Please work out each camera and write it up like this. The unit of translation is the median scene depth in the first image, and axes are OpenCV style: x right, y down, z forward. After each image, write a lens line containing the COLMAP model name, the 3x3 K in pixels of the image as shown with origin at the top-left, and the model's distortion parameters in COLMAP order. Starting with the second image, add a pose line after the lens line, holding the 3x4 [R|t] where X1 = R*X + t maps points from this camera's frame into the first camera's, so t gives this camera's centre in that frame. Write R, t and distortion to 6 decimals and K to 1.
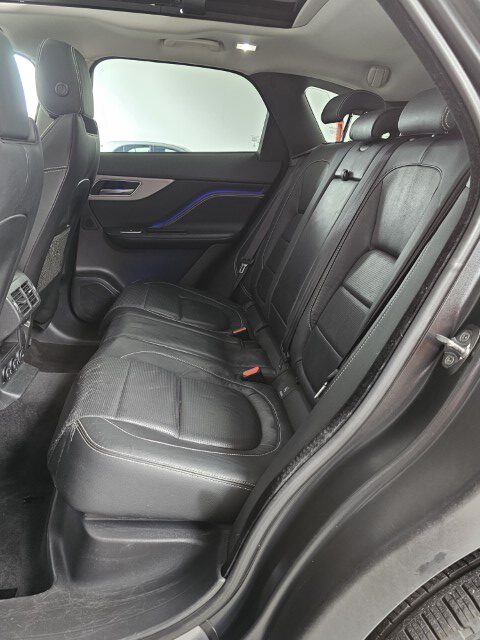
lens RADIAL K [[525.1, 0, 239.9], [0, 525.1, 311.7], [0, 0, 1]] dist [0.019100, -0.008071]
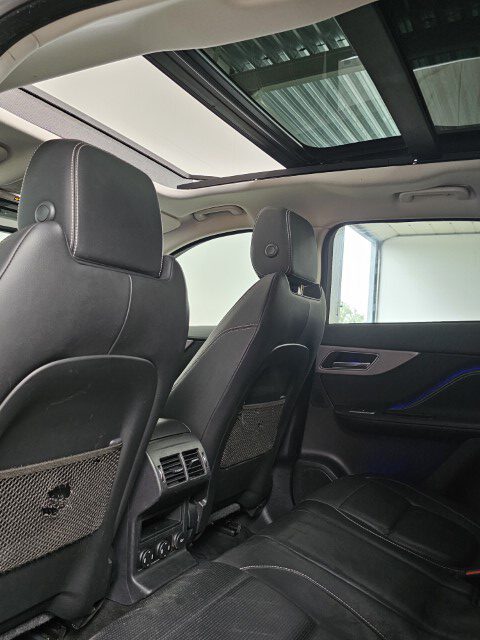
lens RADIAL K [[525.1, 0, 239.9], [0, 525.1, 311.7], [0, 0, 1]] dist [0.019100, -0.008071]
pose [[0.821800, -0.037705, -0.568528, 0.113527], [-0.172657, 0.934414, -0.311545, -0.007797], [0.542987, 0.354188, 0.761391, 0.210514]]
